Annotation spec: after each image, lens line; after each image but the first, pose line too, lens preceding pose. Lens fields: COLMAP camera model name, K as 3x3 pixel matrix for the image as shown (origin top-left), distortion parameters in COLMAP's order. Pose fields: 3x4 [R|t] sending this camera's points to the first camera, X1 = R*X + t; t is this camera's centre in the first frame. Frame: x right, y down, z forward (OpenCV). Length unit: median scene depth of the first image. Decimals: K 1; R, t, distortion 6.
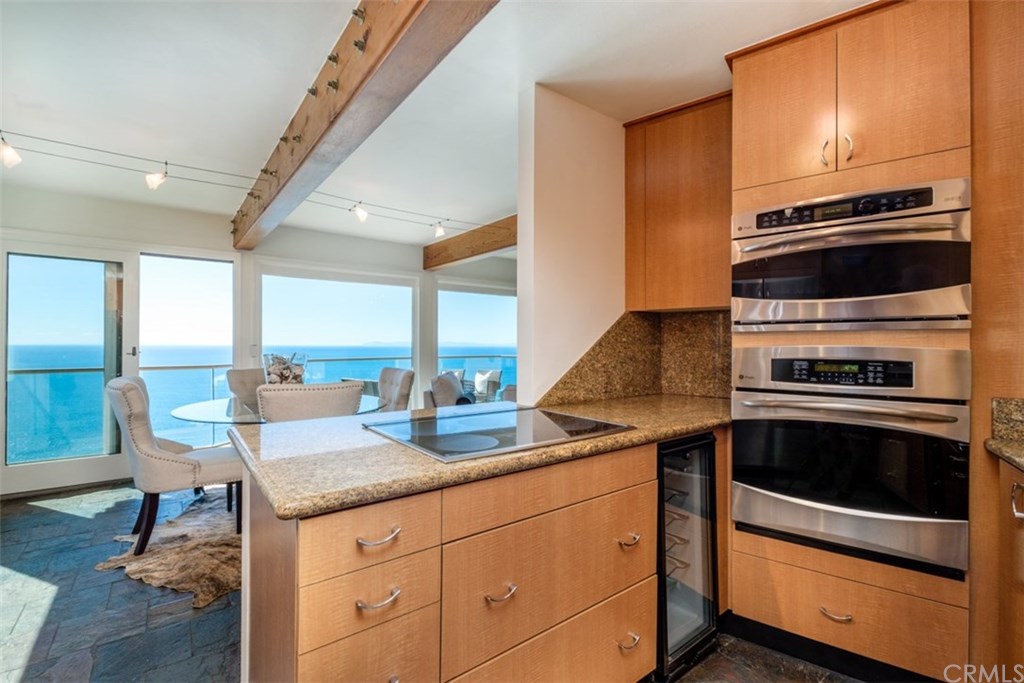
lens RADIAL K [[459.2, 0, 518.7], [0, 459.2, 346.5], [0, 0, 1]] dist [0.004867, 0.000250]
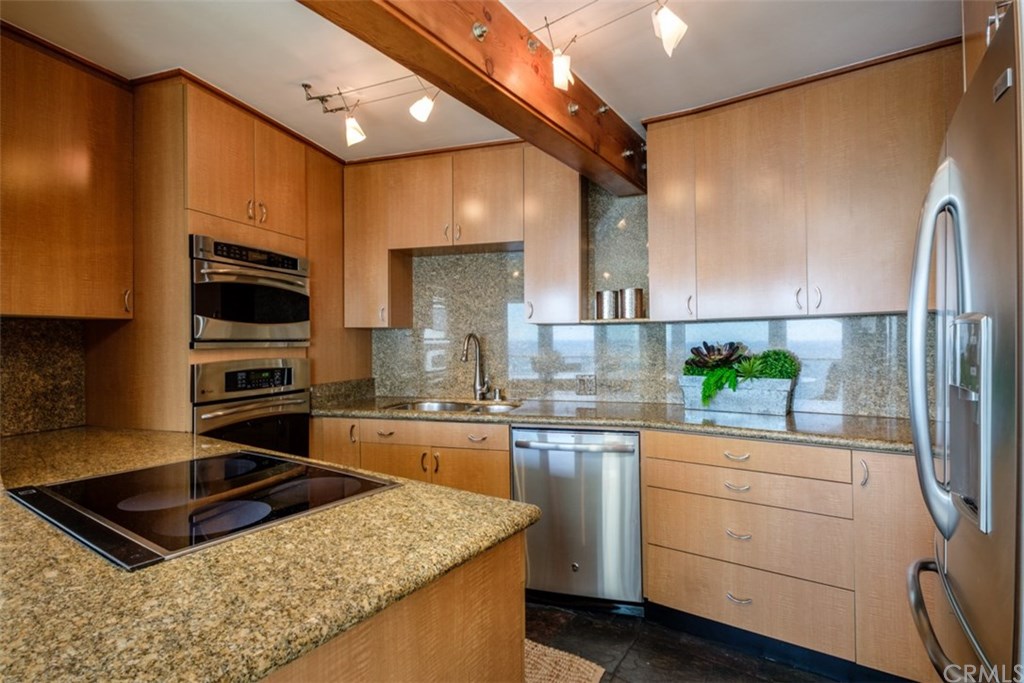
lens RADIAL K [[488.8, 0, 511.7], [0, 488.8, 341.4], [0, 0, 1]] dist [0.000303, 0.000171]
pose [[-0.330923, 0.004955, 0.943645, -0.847552], [0.014920, 0.999889, -0.000018, -0.039856], [-0.943540, 0.014073, -0.330960, 0.749965]]
